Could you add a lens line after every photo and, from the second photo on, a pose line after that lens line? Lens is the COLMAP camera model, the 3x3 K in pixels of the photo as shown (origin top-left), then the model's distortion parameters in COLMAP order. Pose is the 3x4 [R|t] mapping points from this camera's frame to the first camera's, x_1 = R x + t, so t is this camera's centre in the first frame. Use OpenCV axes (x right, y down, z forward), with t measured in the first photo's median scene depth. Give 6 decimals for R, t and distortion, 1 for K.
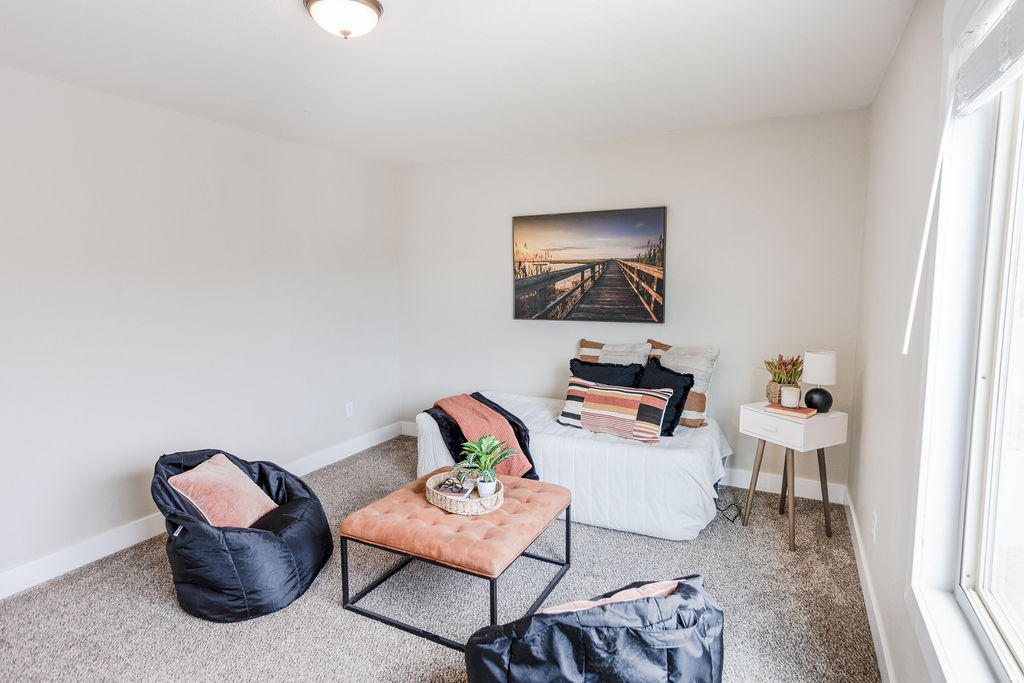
lens RADIAL K [[555.8, 0, 509.9], [0, 555.8, 340.6], [0, 0, 1]] dist [0.006355, -0.001219]
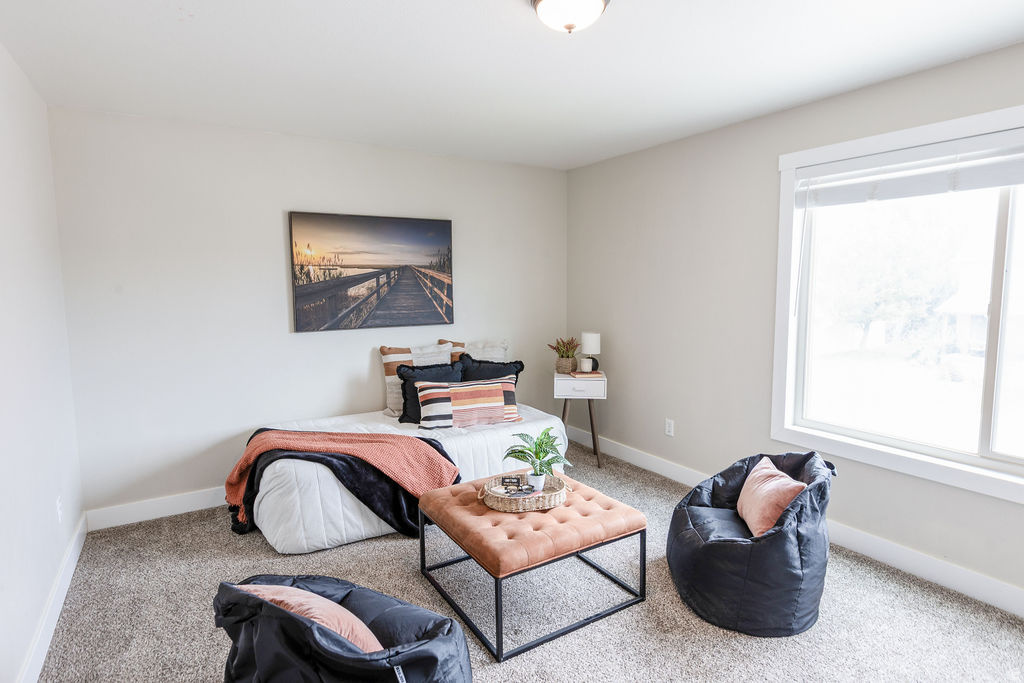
lens RADIAL K [[555.8, 0, 513.6], [0, 555.8, 339.3], [0, 0, 1]] dist [0.006355, -0.001219]
pose [[0.493635, -0.085543, 0.865452, -0.610063], [0.101136, 0.994045, 0.040567, -0.031512], [-0.863769, 0.067503, 0.499347, 0.316748]]
